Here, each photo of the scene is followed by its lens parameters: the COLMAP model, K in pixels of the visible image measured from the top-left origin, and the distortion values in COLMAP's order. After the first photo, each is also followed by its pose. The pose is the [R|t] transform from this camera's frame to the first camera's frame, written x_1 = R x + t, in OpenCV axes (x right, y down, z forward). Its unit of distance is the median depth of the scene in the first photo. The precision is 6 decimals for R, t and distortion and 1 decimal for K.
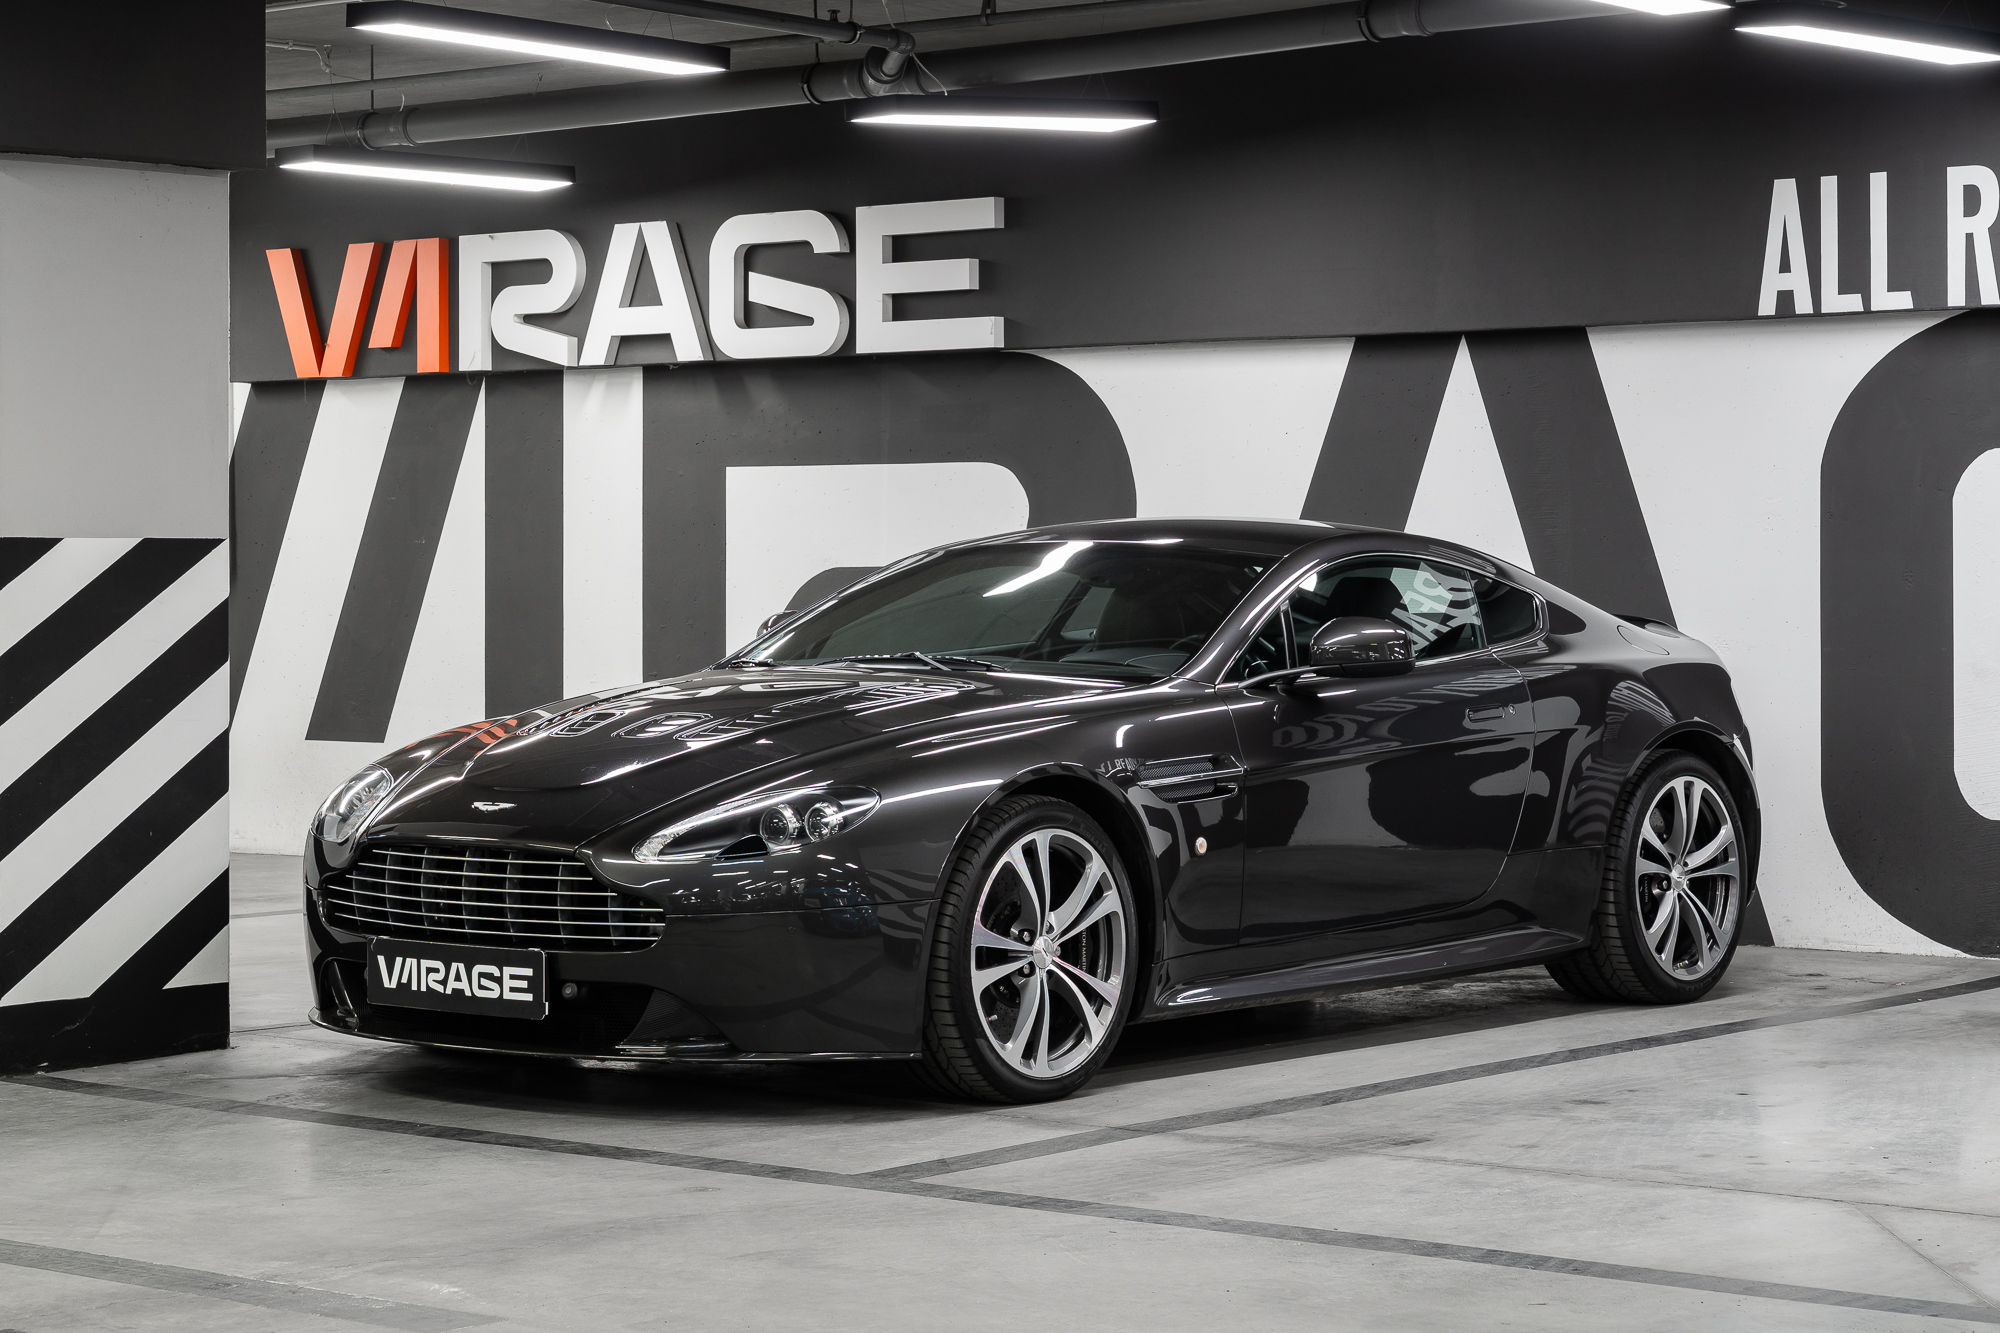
lens RADIAL K [[4136.0, 0, 995.1], [0, 4136.0, 546.6], [0, 0, 1]] dist [0.062319, -0.044794]
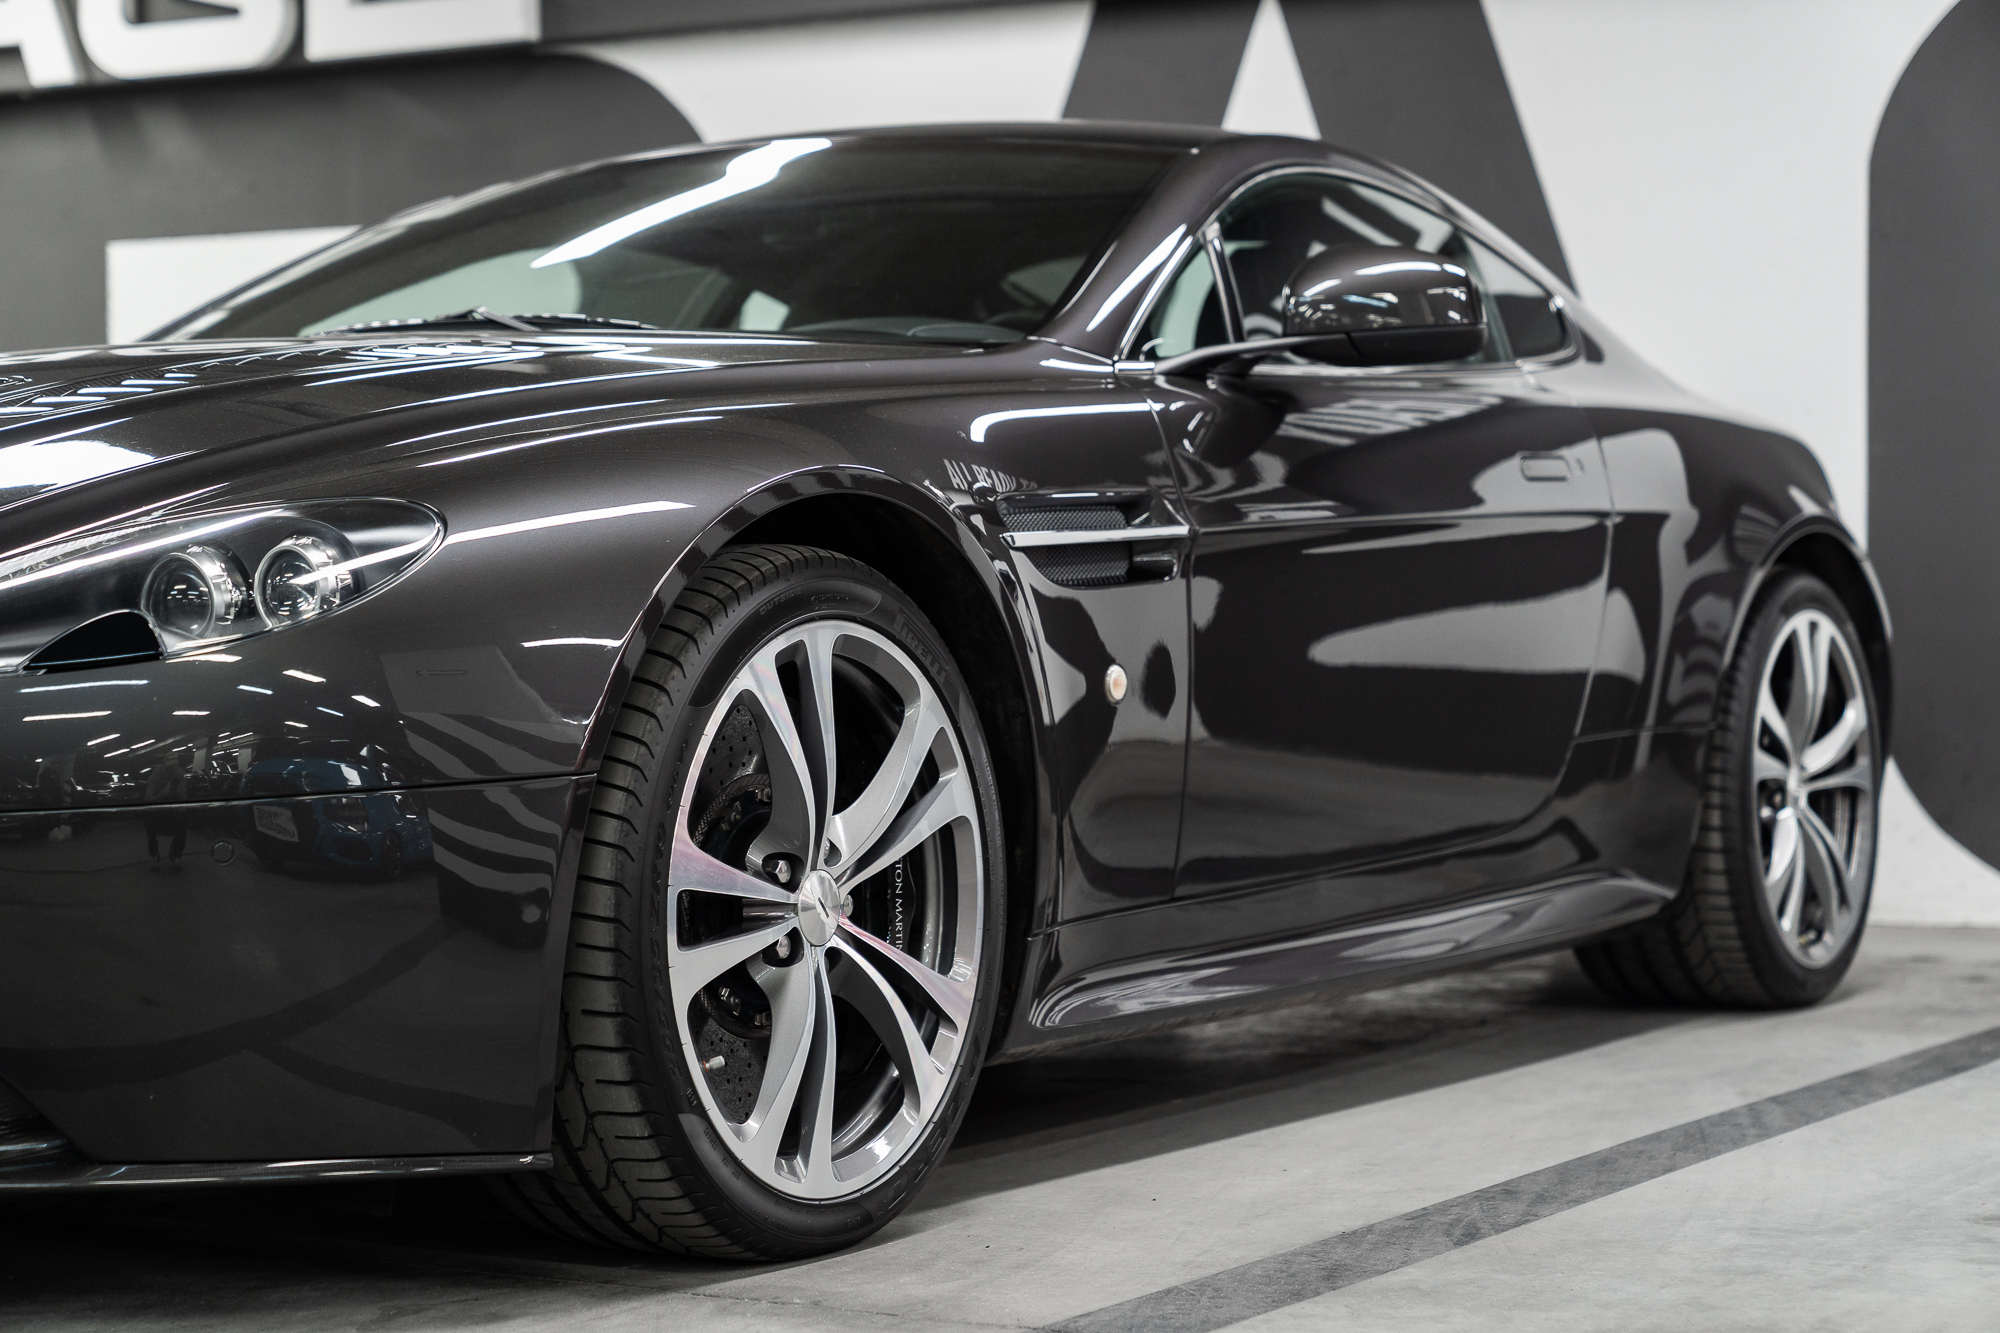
lens RADIAL K [[3849.5, 0, 1000.0], [0, 3849.5, 666.5], [0, 0, 1]] dist [0.014916, -0.078259]
pose [[0.988175, -0.004391, 0.153270, -0.031108], [0.002014, 0.999875, 0.015659, 0.067117], [-0.153320, -0.015165, 0.988060, 0.605600]]
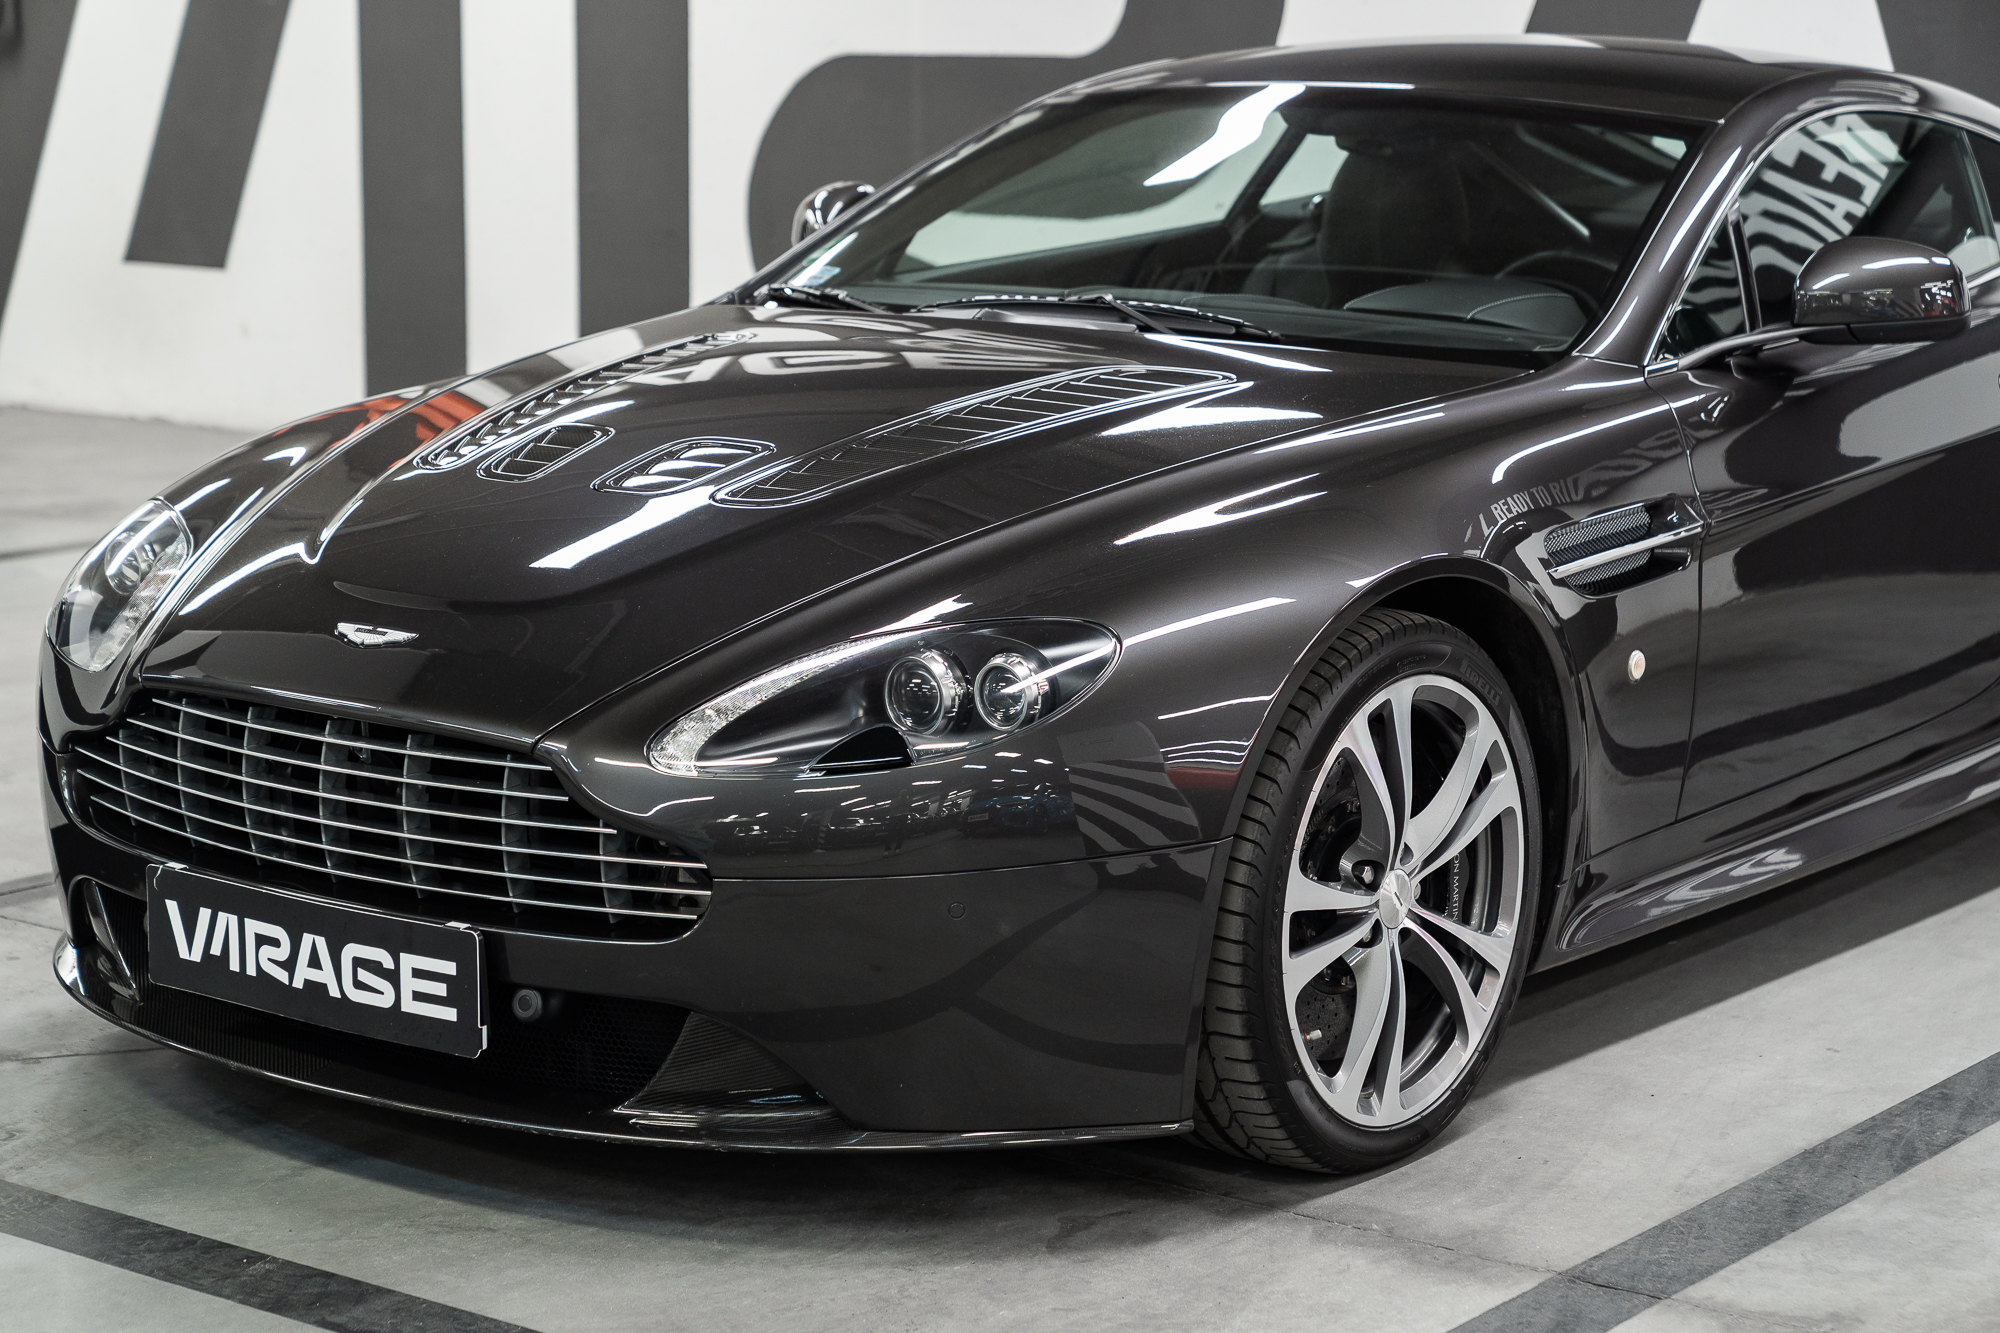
lens RADIAL K [[3981.8, 0, 1000.0], [0, 3981.8, 666.5], [0, 0, 1]] dist [0.010296, -0.058719]
pose [[0.999411, 0.002499, 0.034221, -0.058568], [-0.008572, 0.983904, 0.178493, -0.025247], [-0.033224, -0.178681, 0.983346, 0.494756]]
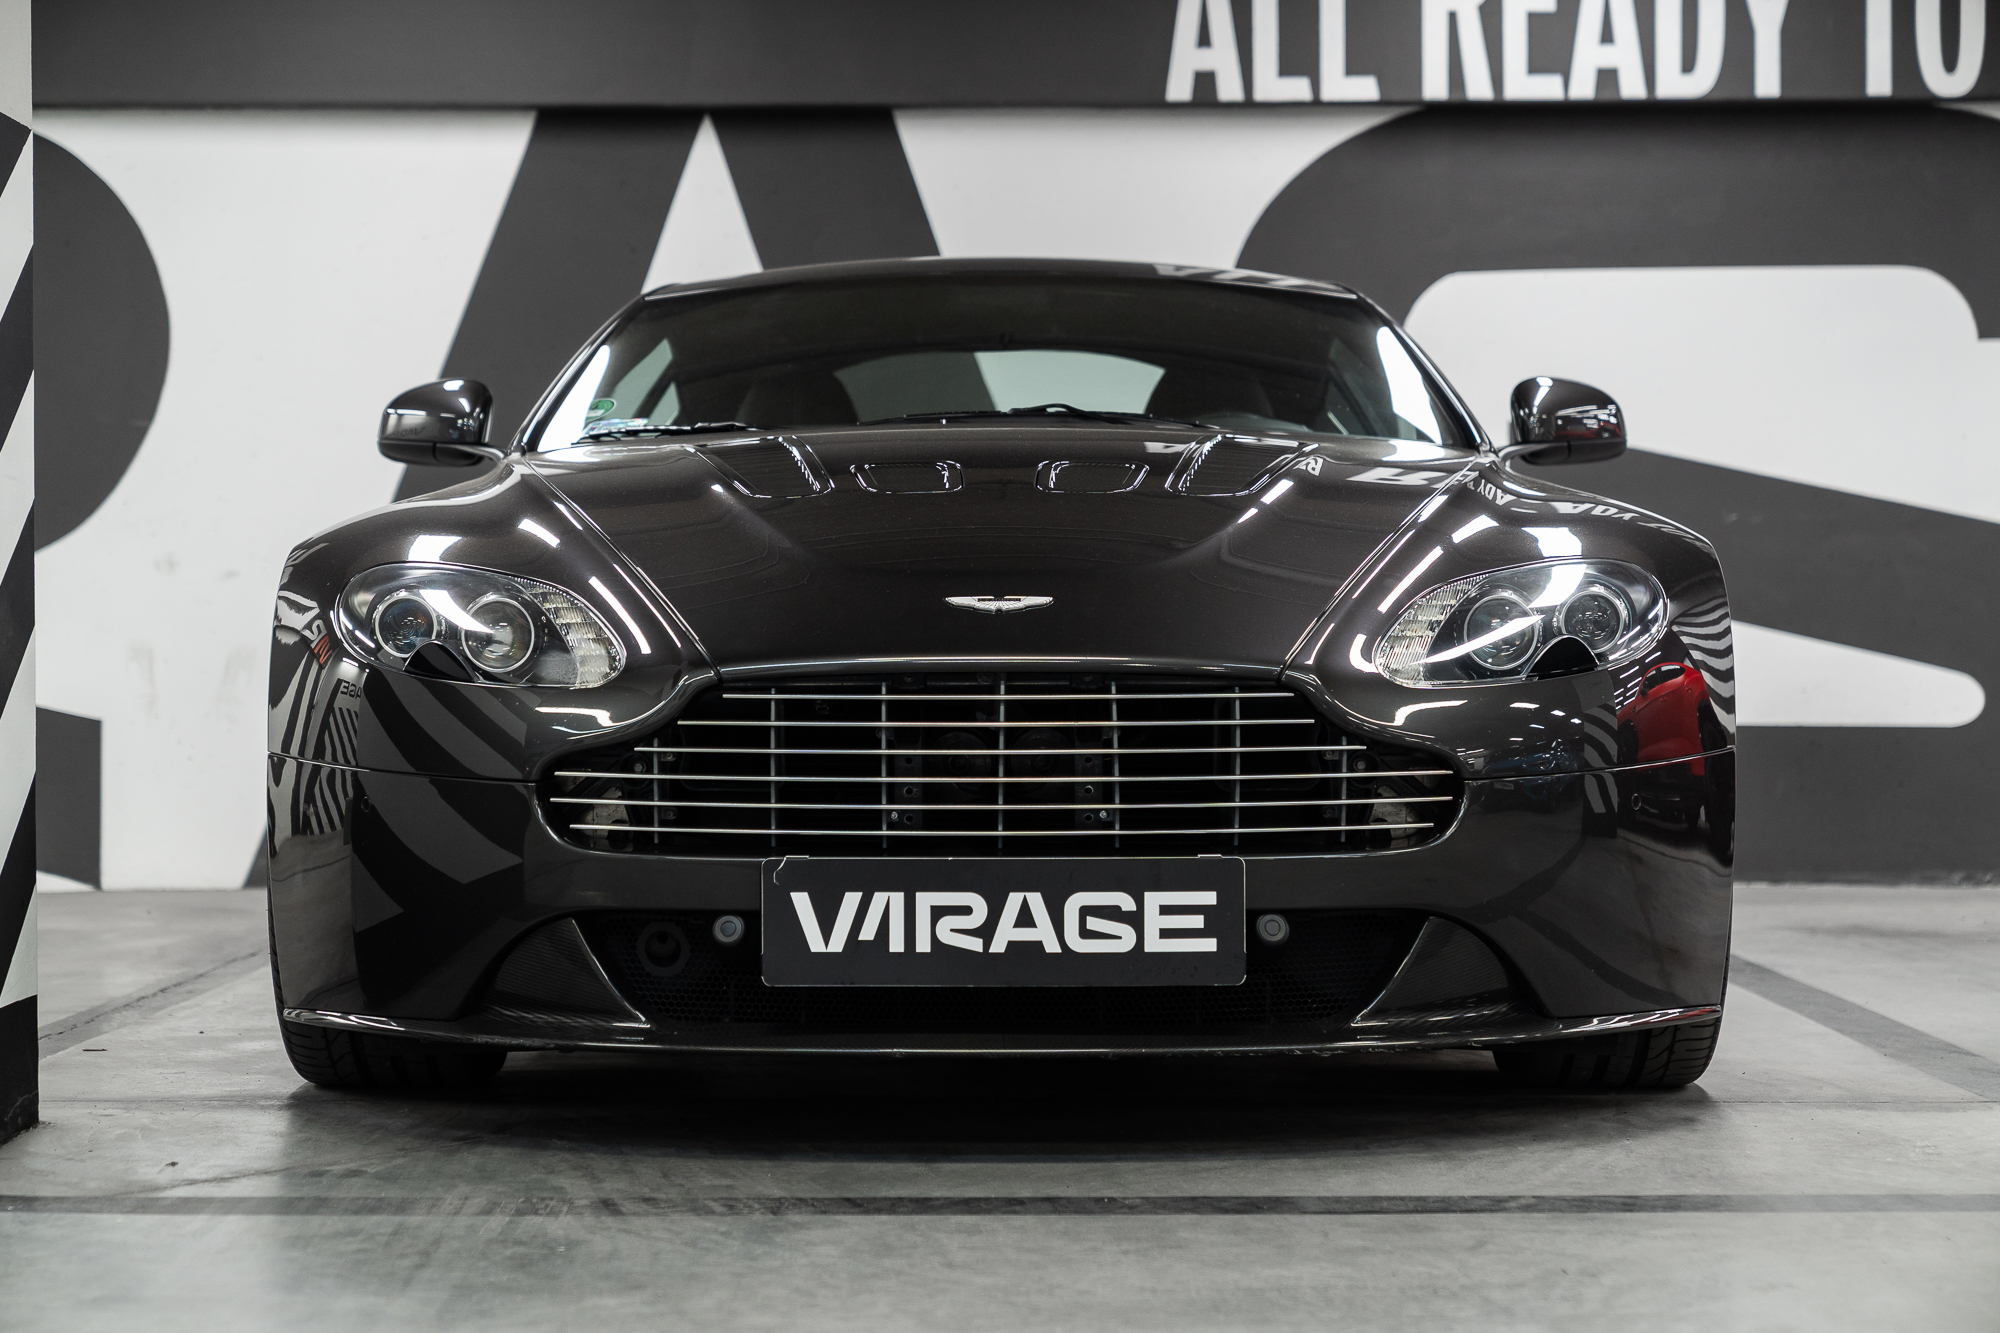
lens RADIAL K [[3981.8, 0, 1000.0], [0, 3981.8, 666.5], [0, 0, 1]] dist [0.010296, -0.058719]
pose [[0.778744, -0.002212, 0.627337, -0.442996], [0.000465, 0.999996, 0.002947, 0.069783], [-0.627341, -0.002003, 0.778742, 0.603930]]
